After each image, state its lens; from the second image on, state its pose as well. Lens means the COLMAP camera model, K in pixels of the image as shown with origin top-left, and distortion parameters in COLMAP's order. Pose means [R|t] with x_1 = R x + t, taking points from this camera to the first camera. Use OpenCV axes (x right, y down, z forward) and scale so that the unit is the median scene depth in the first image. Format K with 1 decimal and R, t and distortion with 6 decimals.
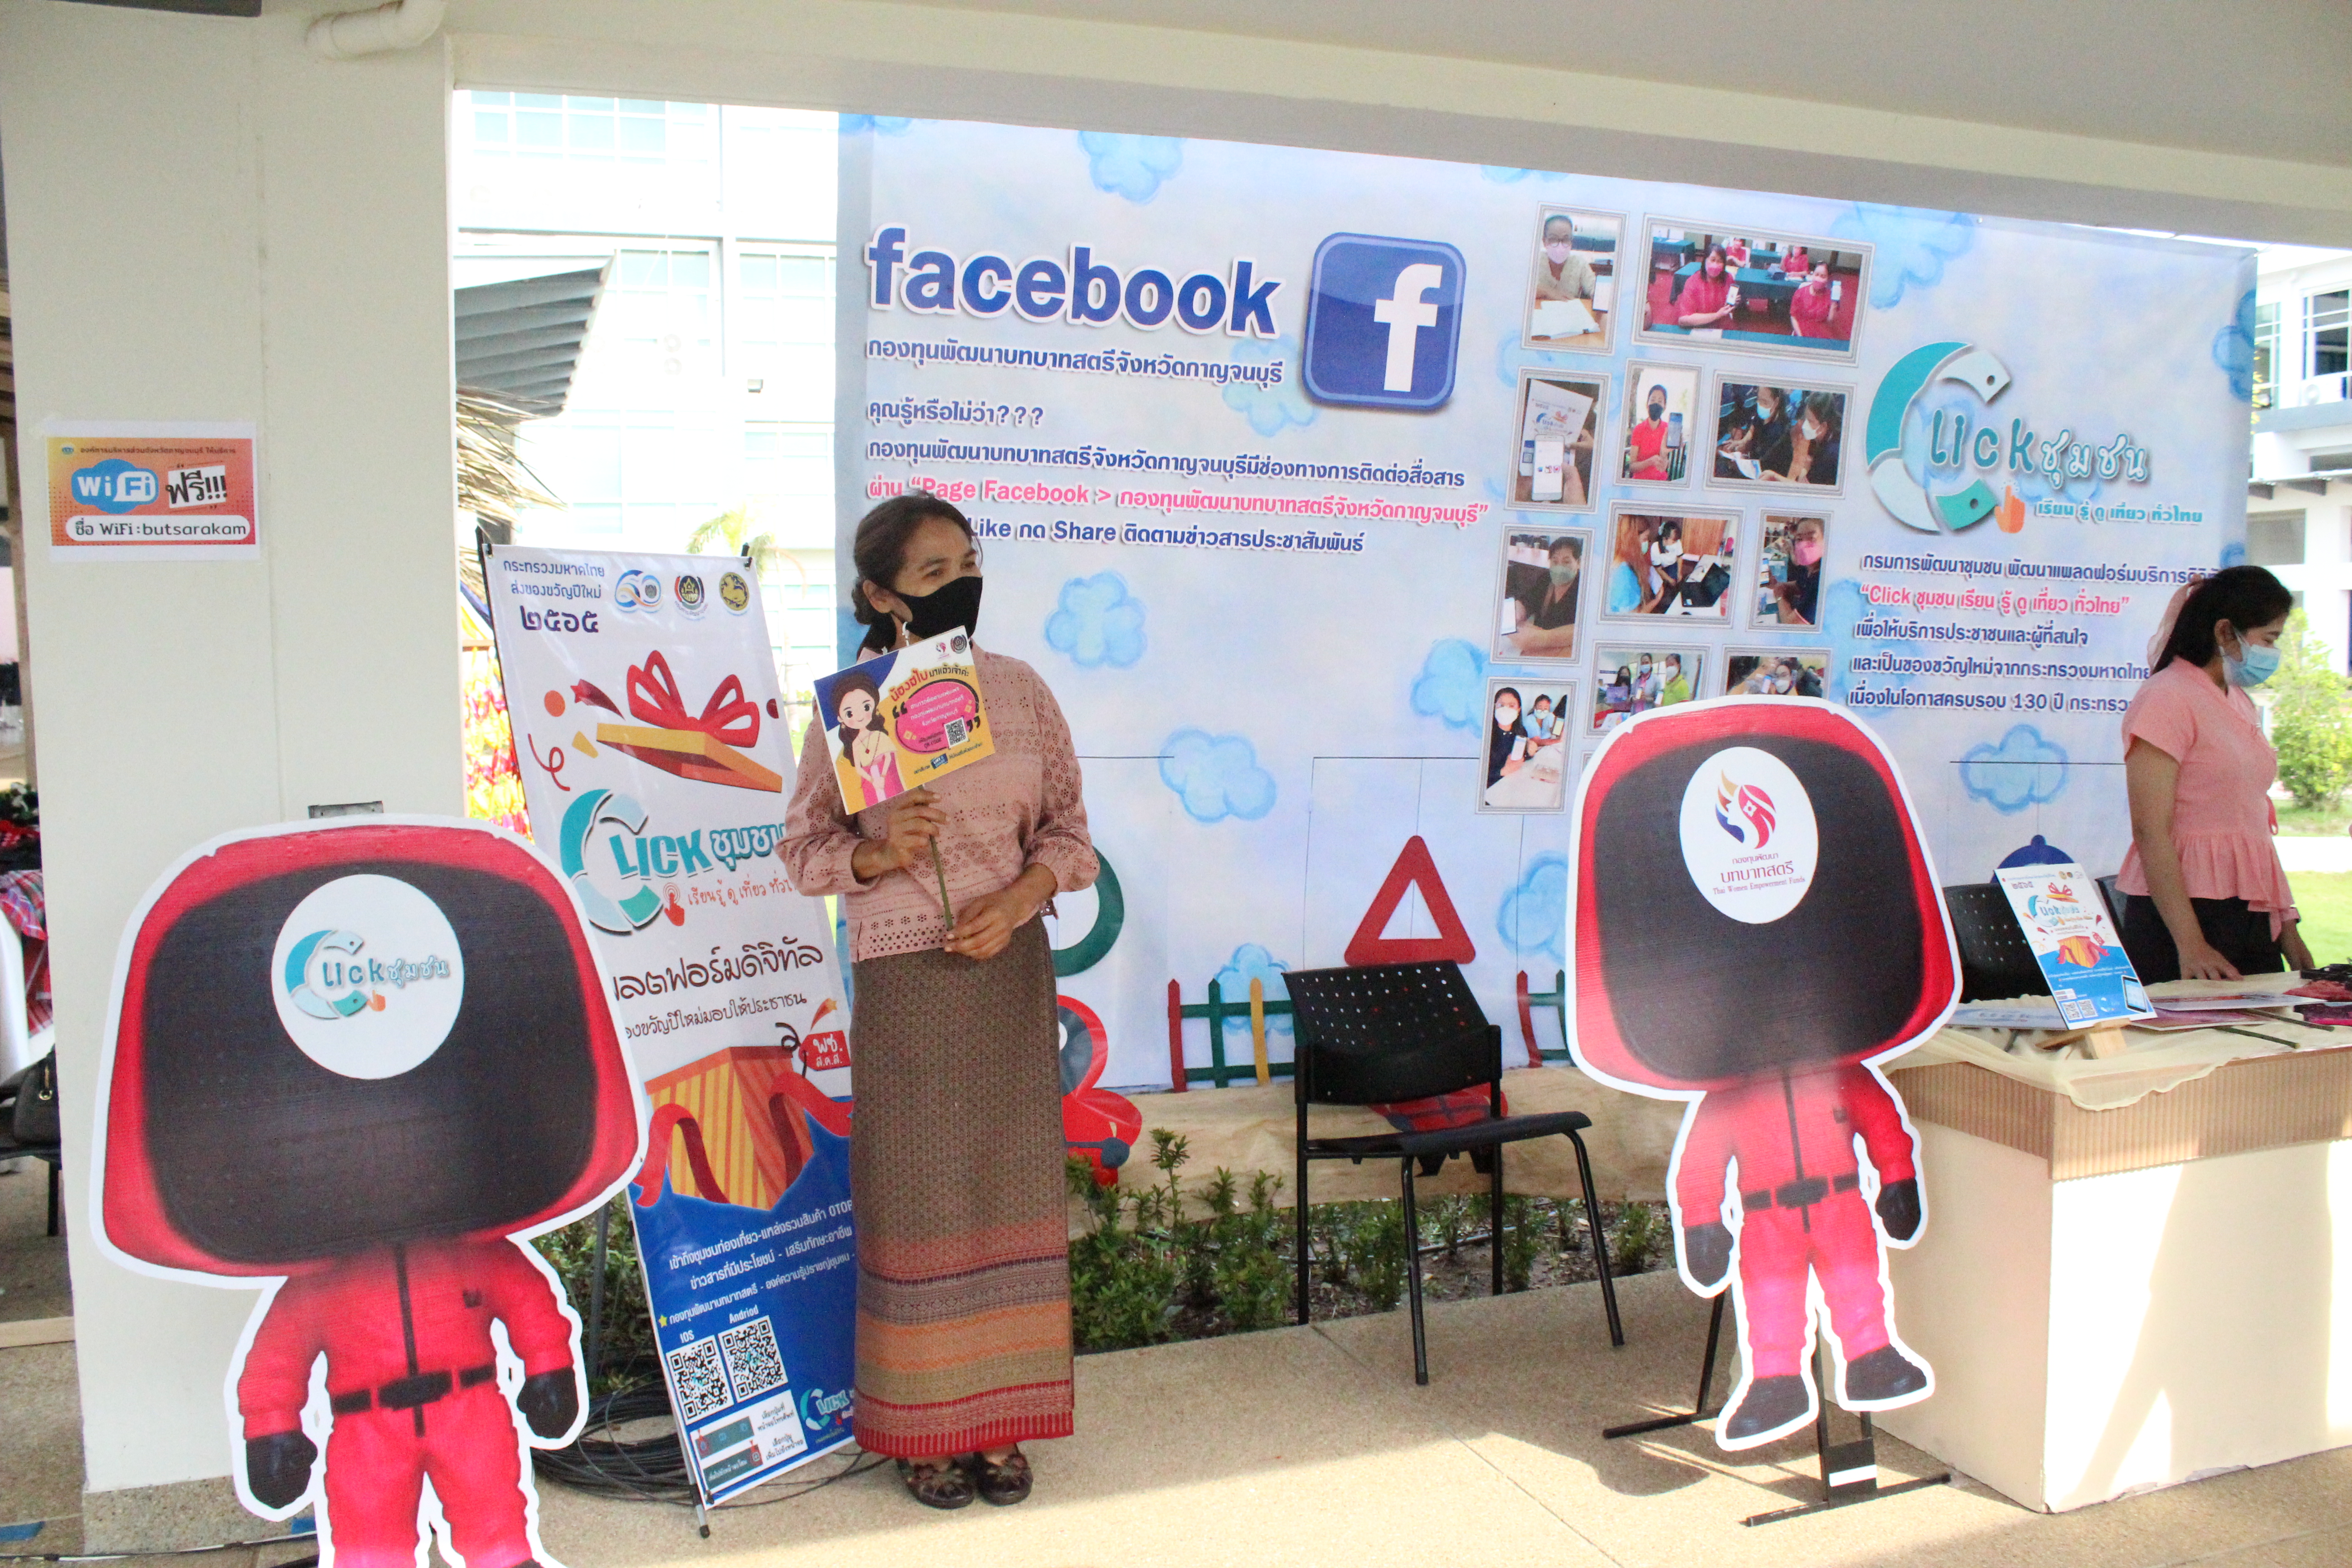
lens RADIAL K [[1912.7, 0, 1182.2], [0, 1912.7, 791.1], [0, 0, 1]] dist [0.007848, -0.002982]
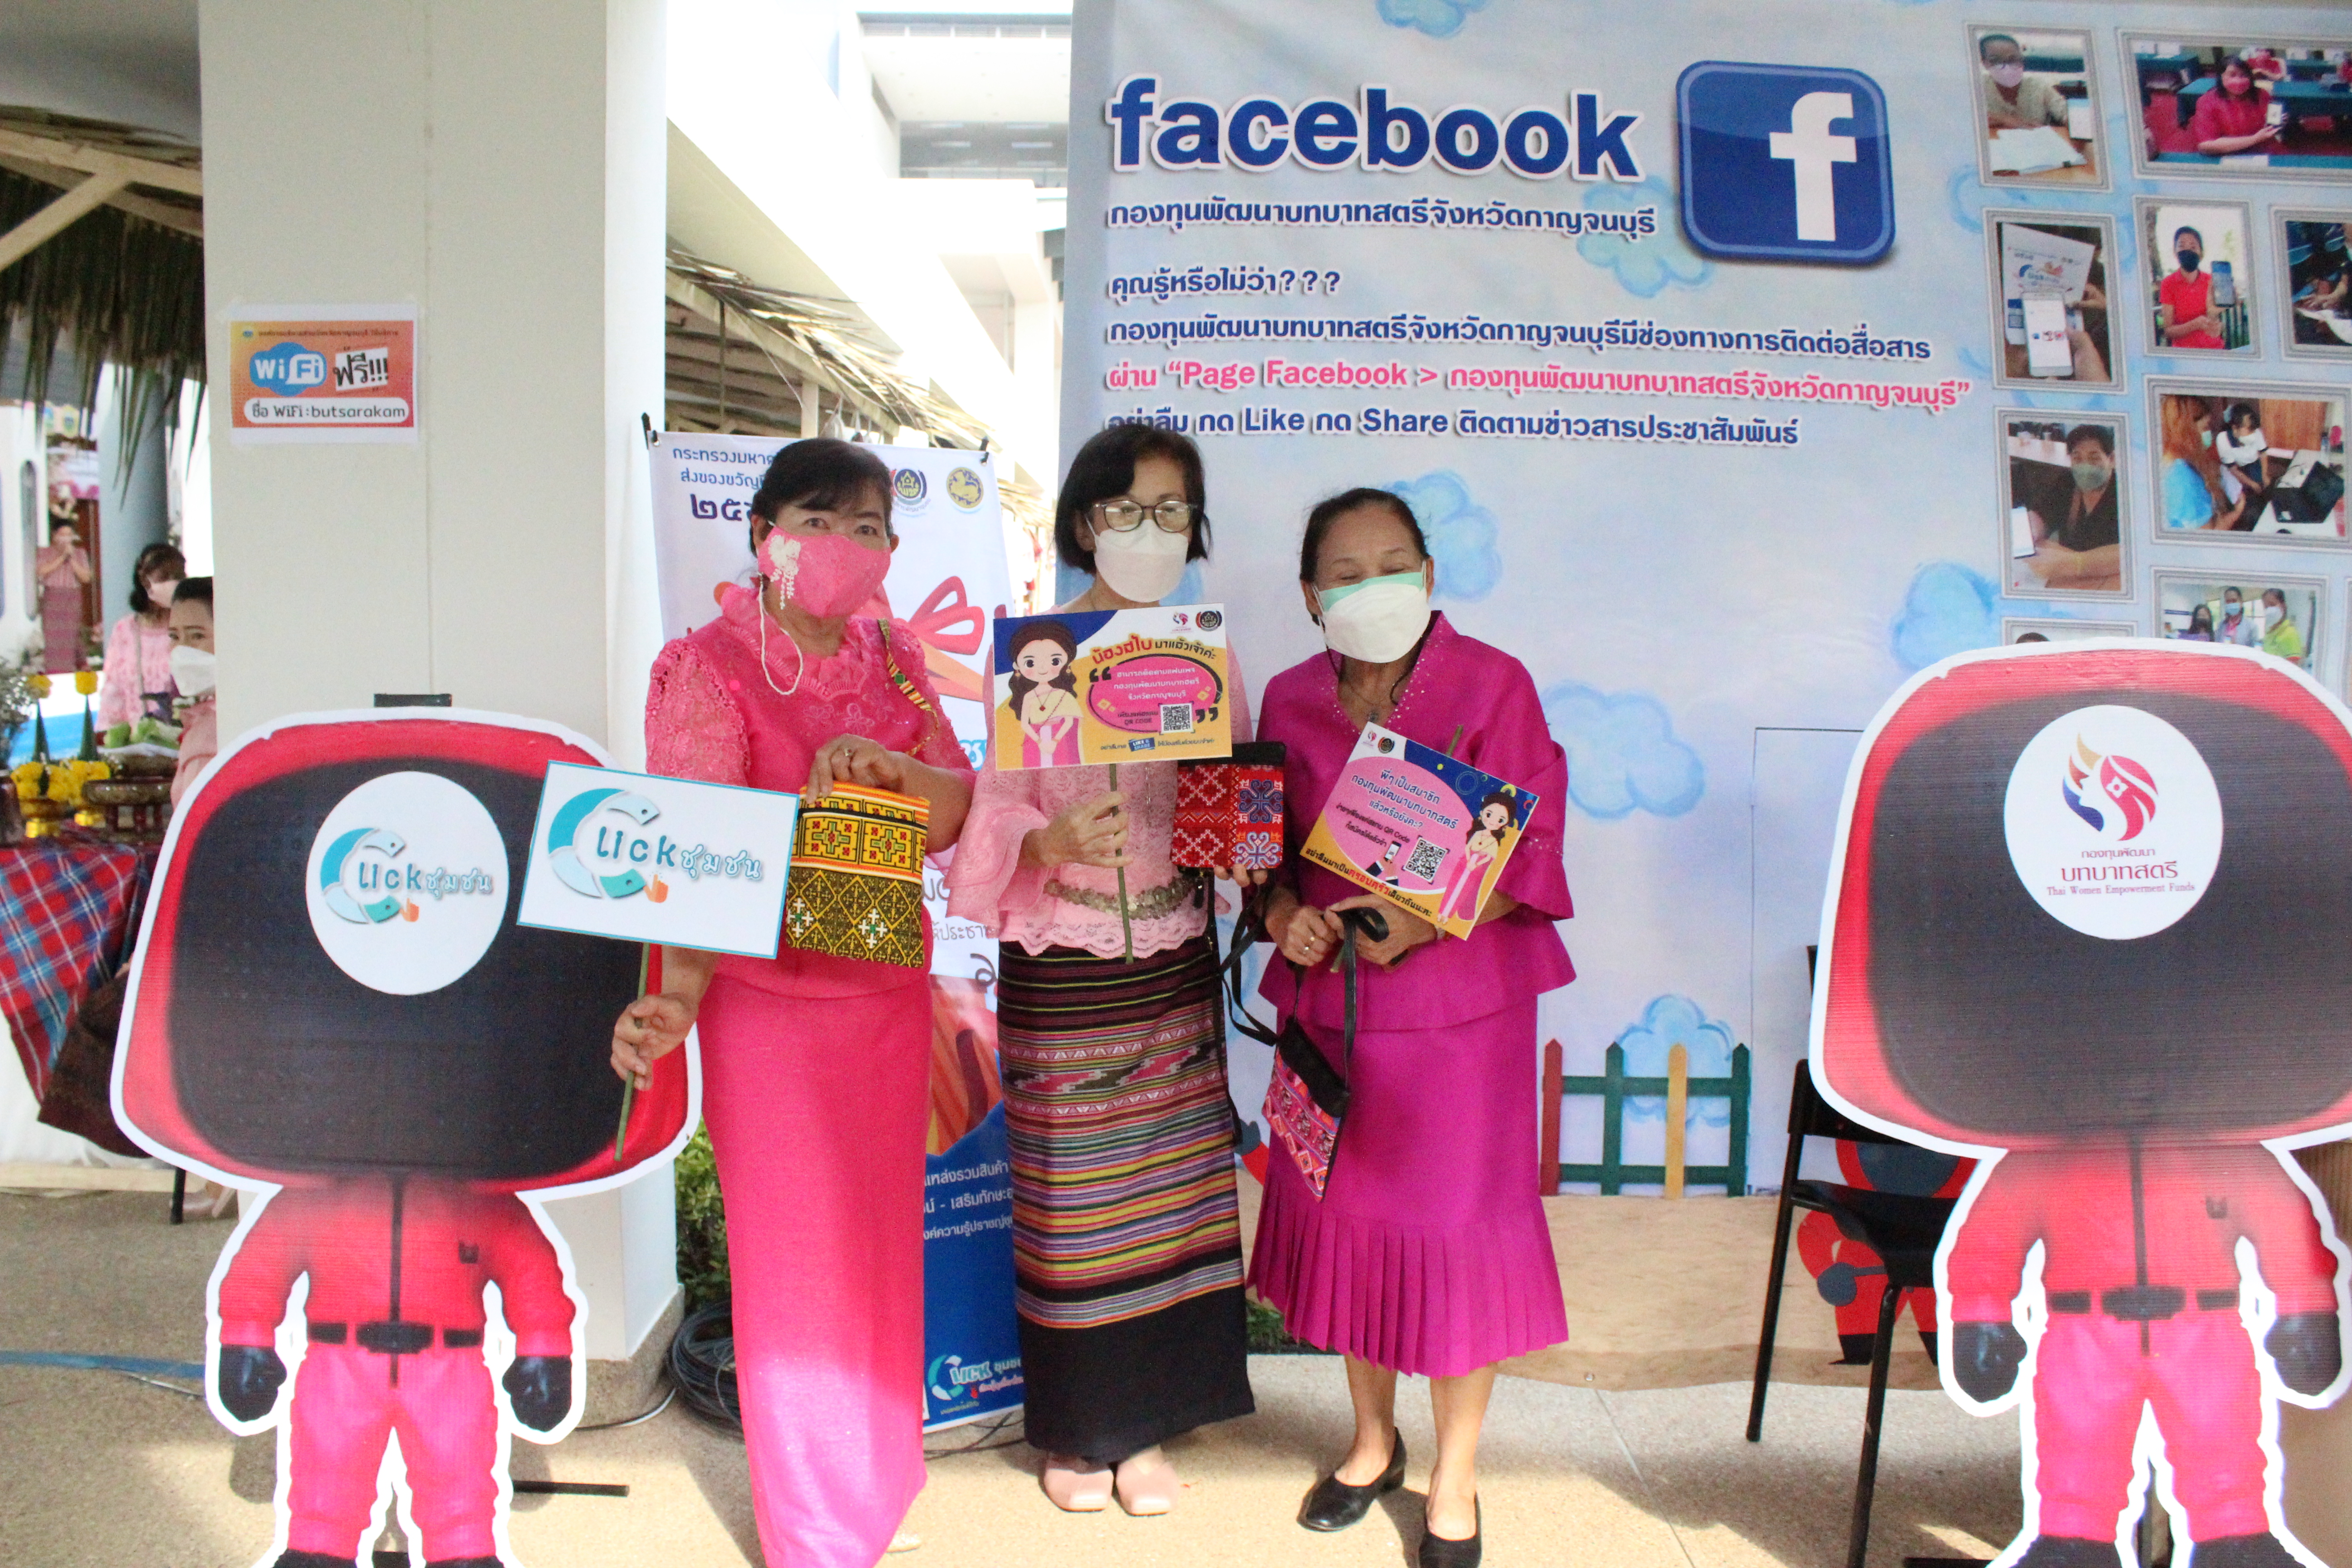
lens RADIAL K [[1912.7, 0, 1182.2], [0, 1912.7, 791.1], [0, 0, 1]] dist [0.007848, -0.002982]
pose [[0.994459, 0.022344, -0.102727, -0.057029], [-0.020076, 0.999532, 0.023060, -0.005080], [0.103194, -0.020870, 0.994442, 0.233903]]
